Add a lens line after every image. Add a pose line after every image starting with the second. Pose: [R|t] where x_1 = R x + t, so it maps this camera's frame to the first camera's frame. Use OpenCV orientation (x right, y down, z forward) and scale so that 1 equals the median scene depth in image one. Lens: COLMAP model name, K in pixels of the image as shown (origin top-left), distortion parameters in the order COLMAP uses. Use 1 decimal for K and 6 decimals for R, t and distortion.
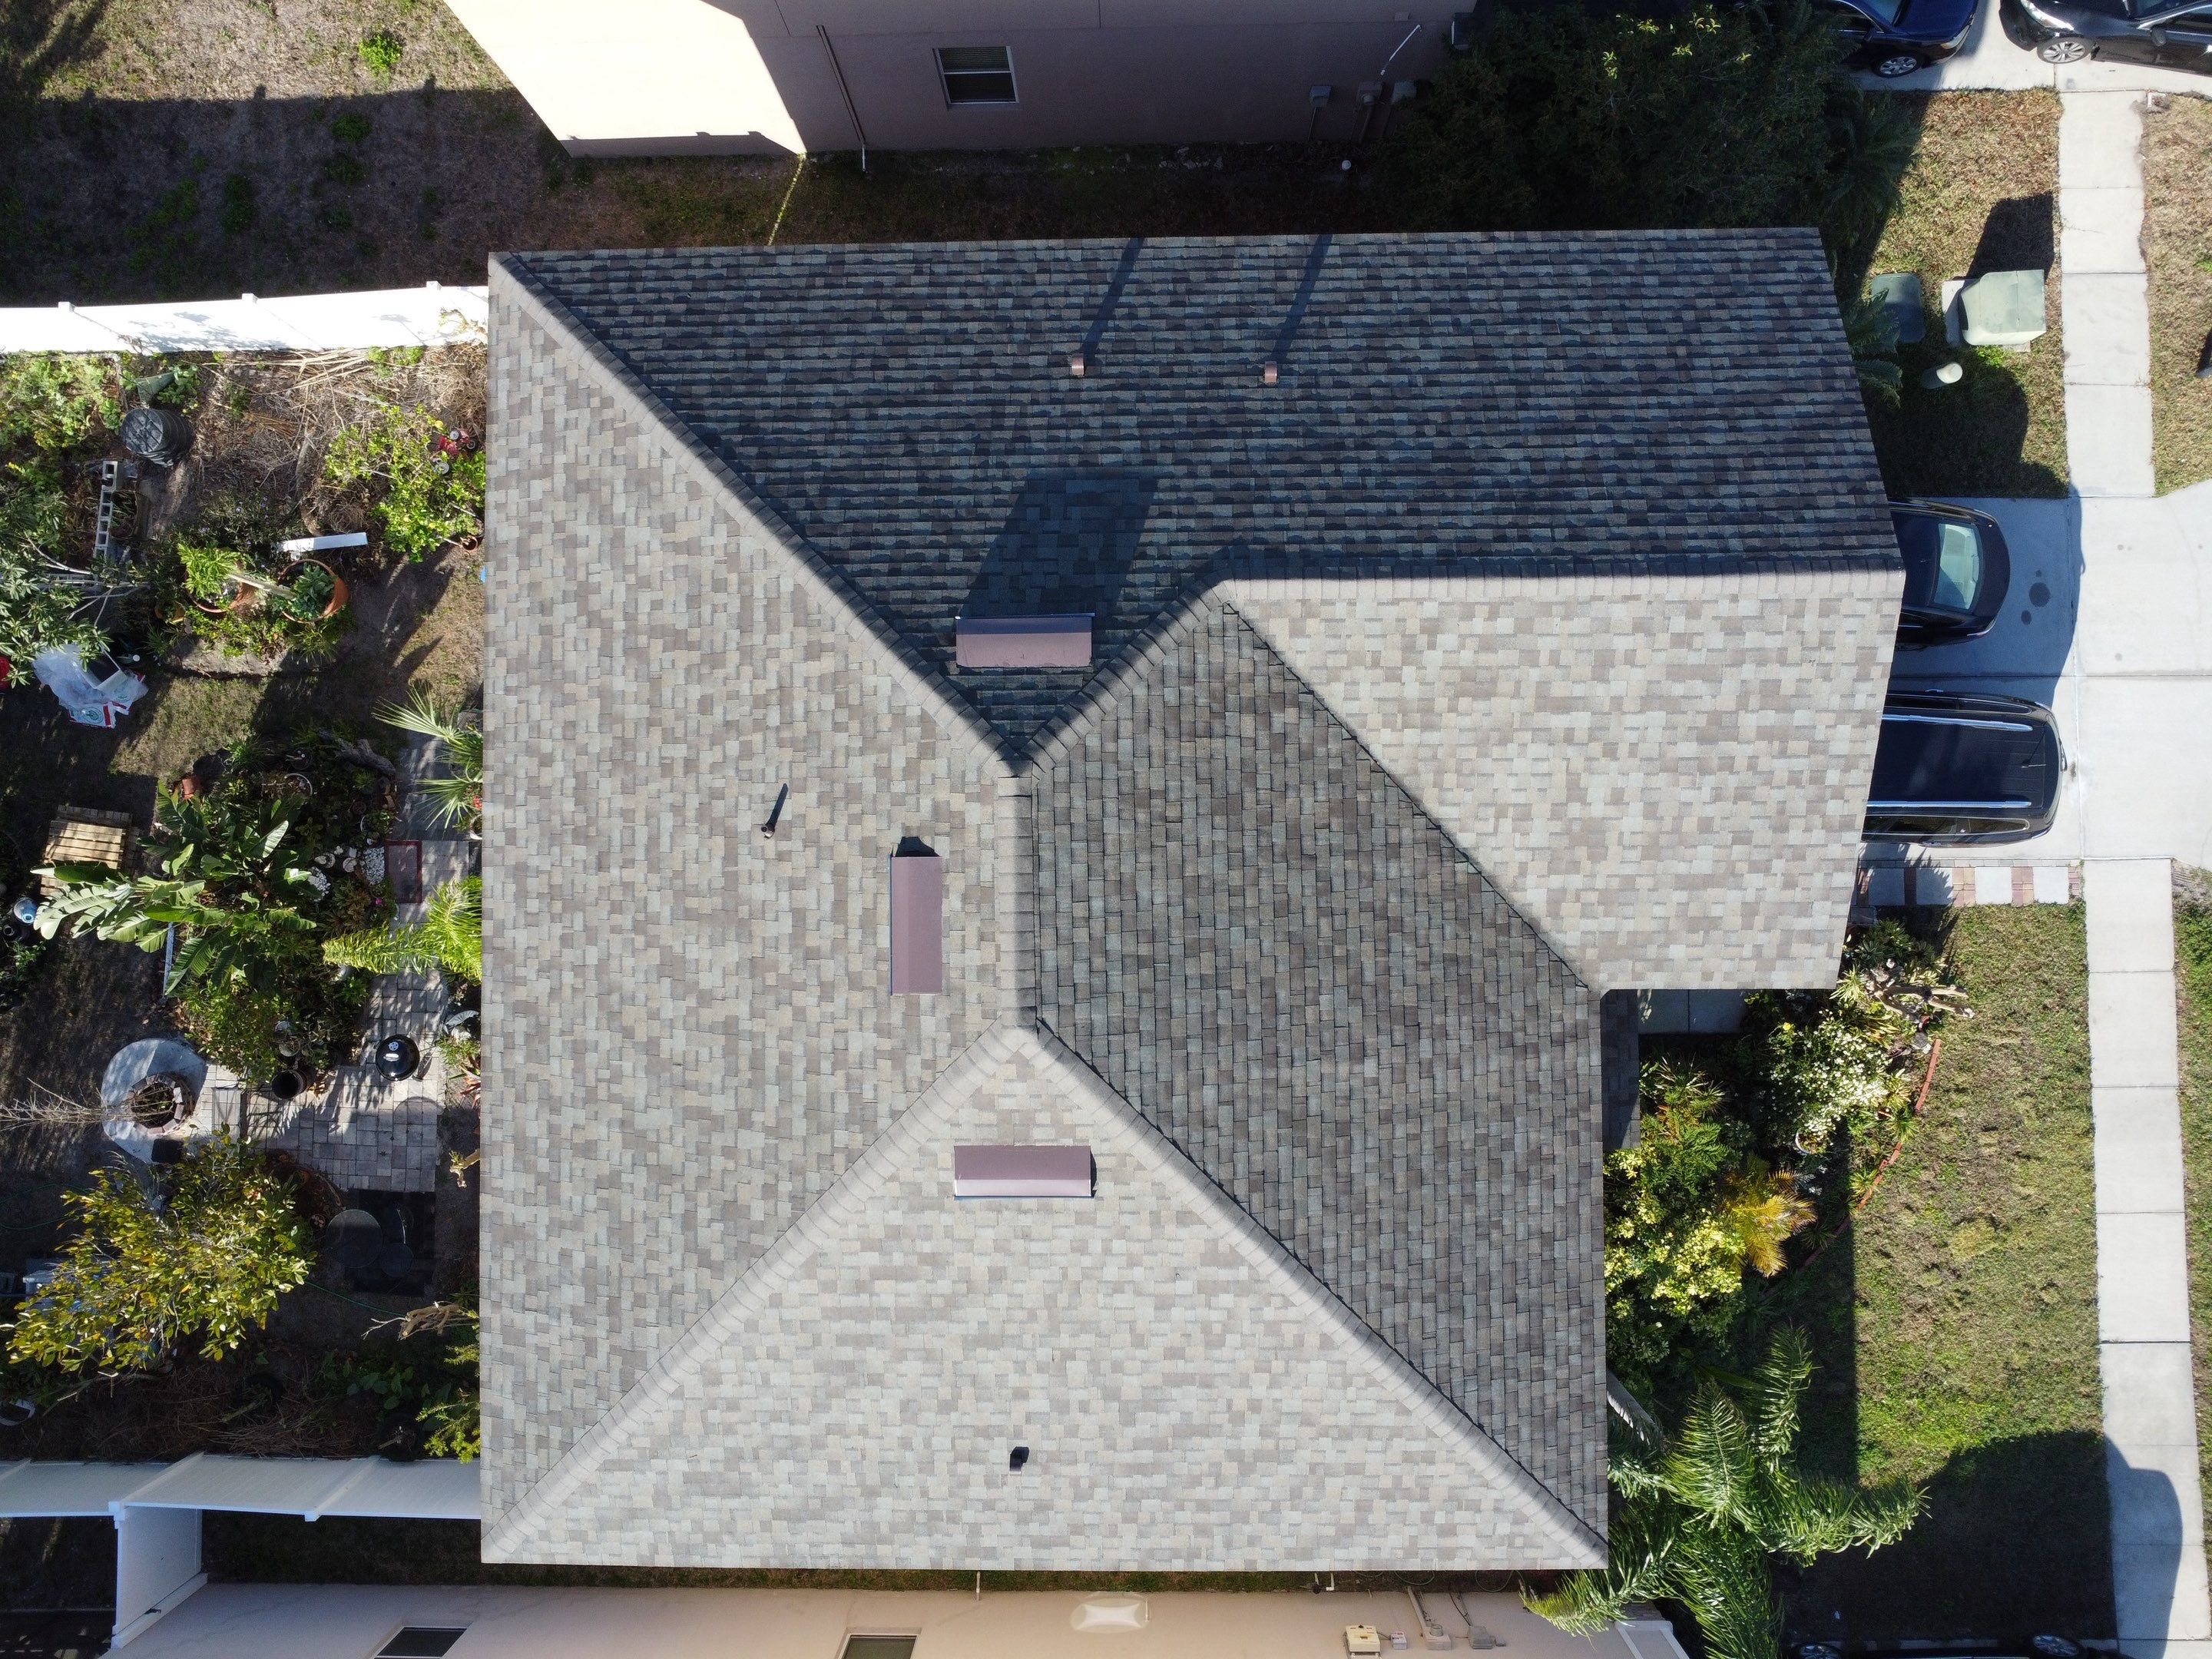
lens RADIAL K [[1607.1, 0, 1093.2], [0, 1607.1, 823.2], [0, 0, 1]] dist [-0.031834, -0.002081]
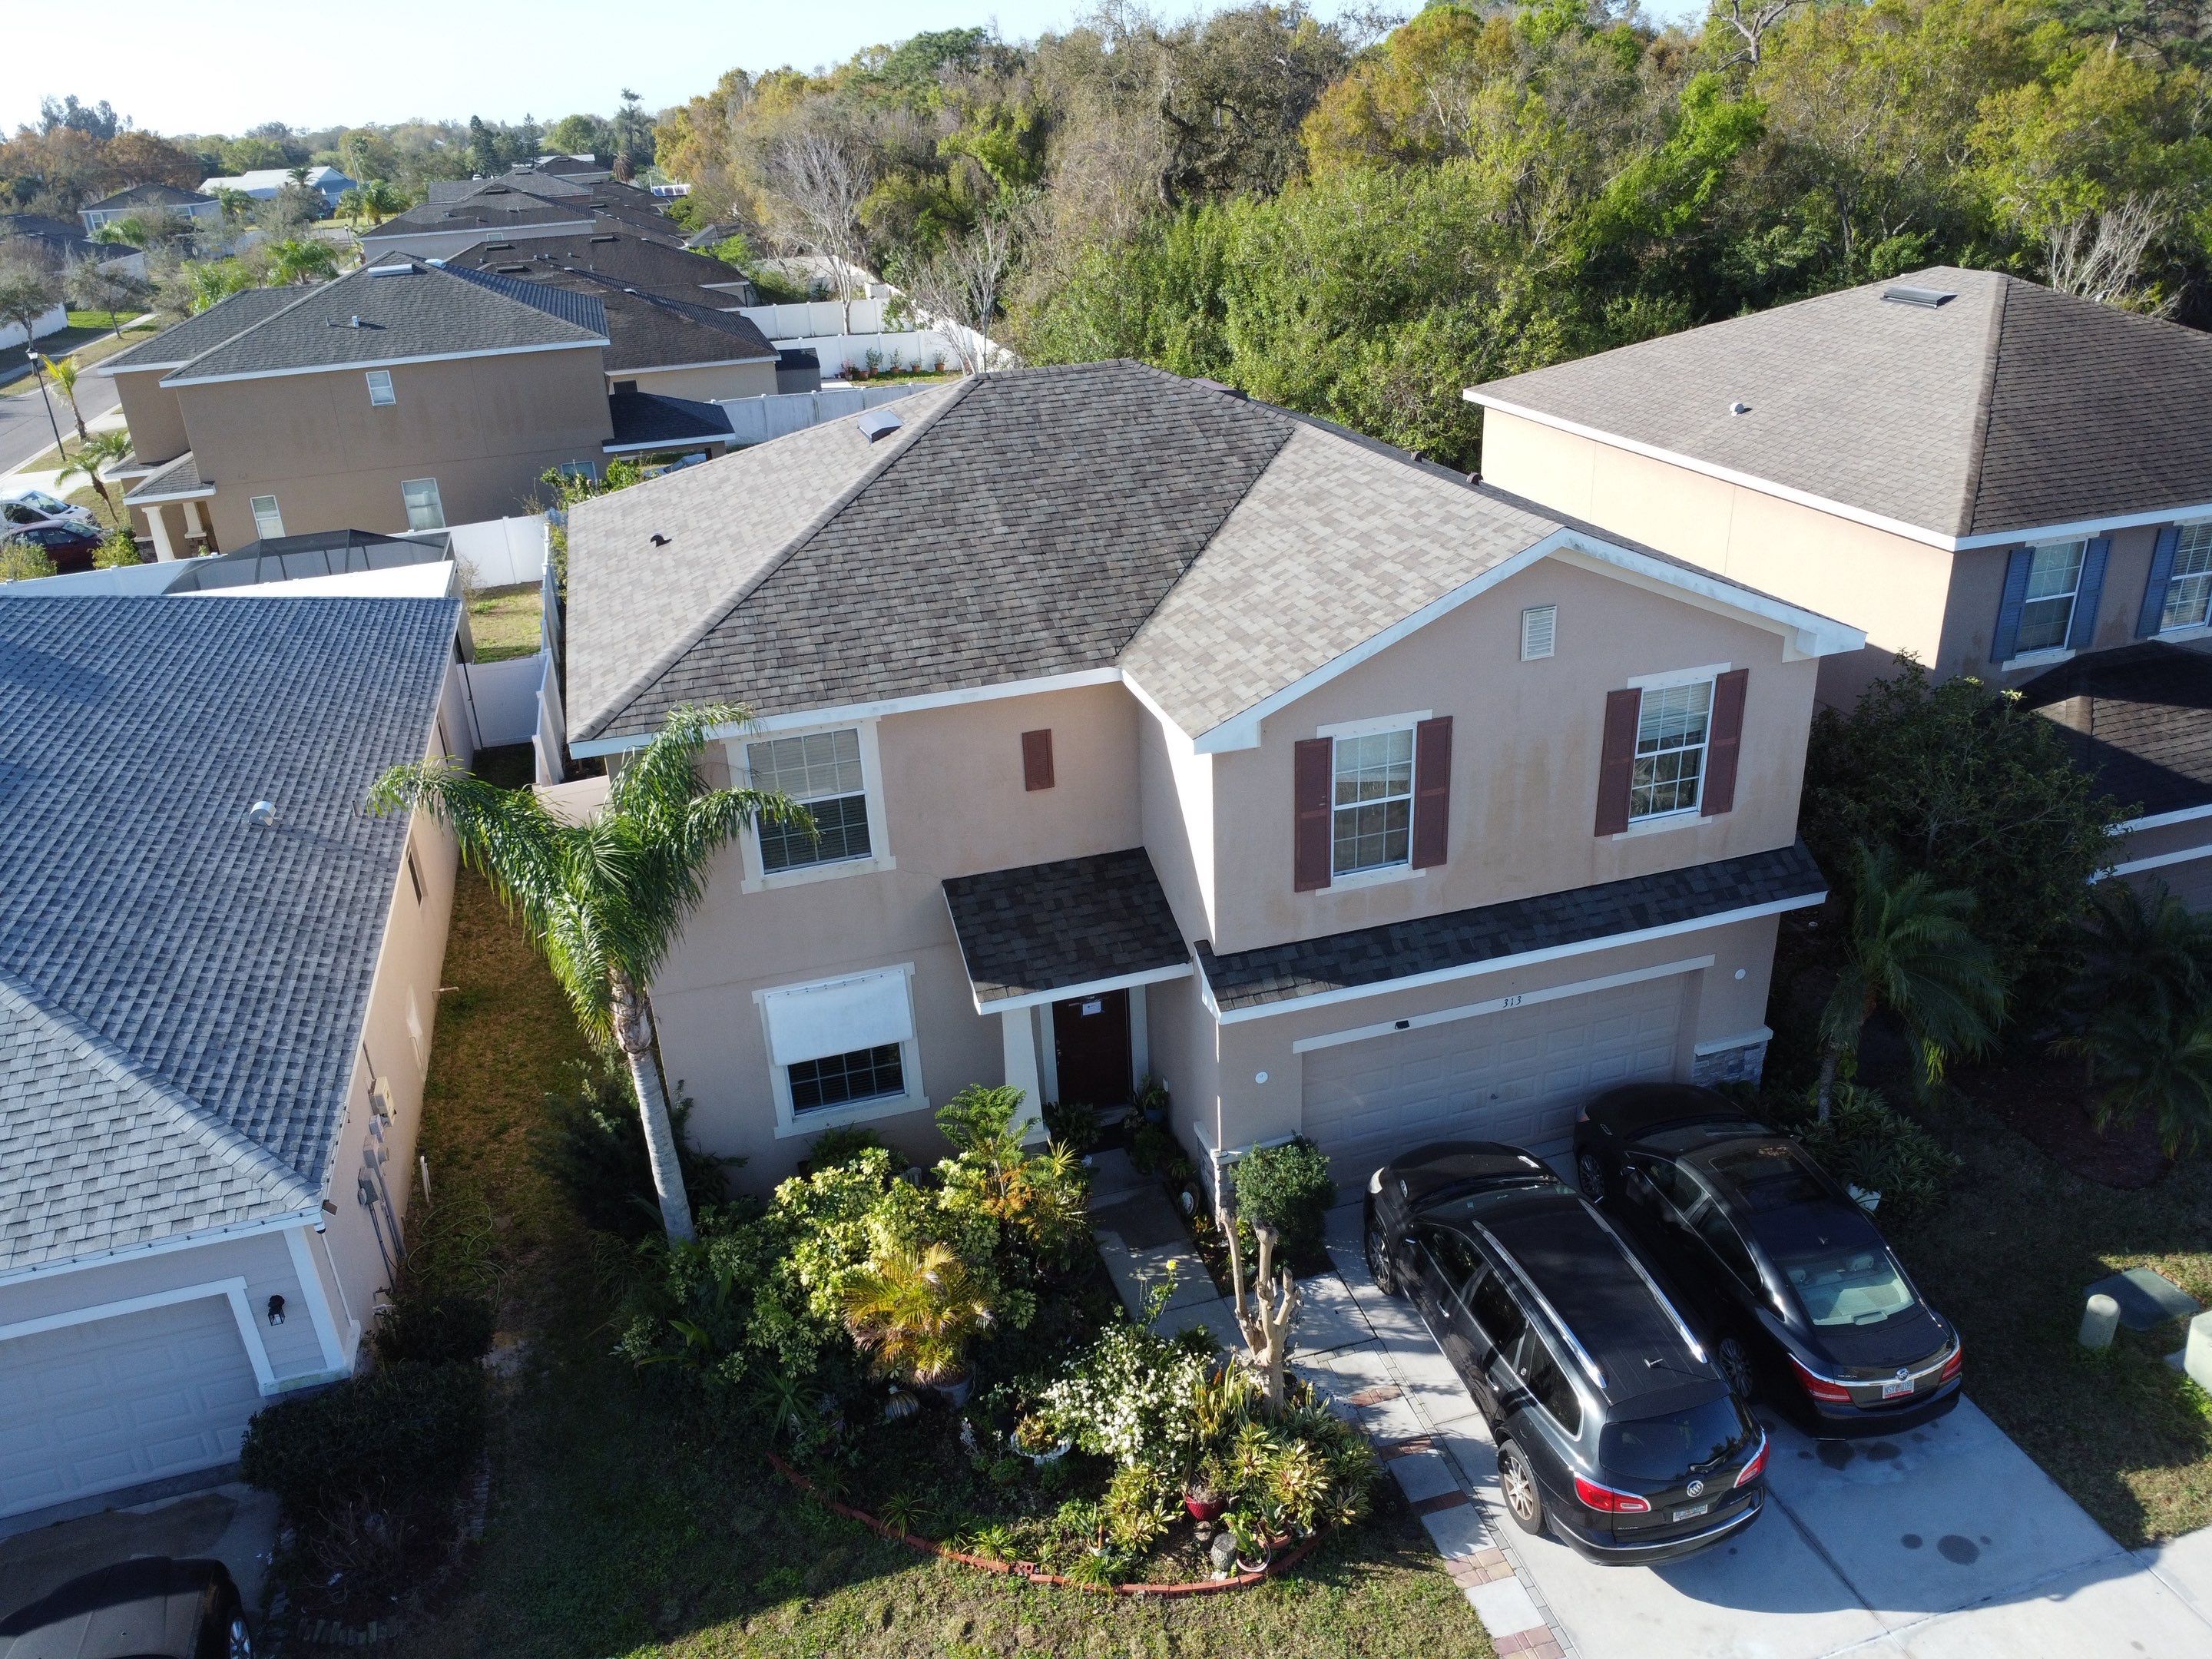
lens RADIAL K [[1607.1, 0, 1096.8], [0, 1607.1, 809.4], [0, 0, 1]] dist [-0.031834, -0.002081]
pose [[0.281427, 0.406438, -0.869256, 1.305026], [-0.957077, 0.184310, -0.223682, 0.381518], [0.069300, 0.894895, 0.440863, 0.613640]]
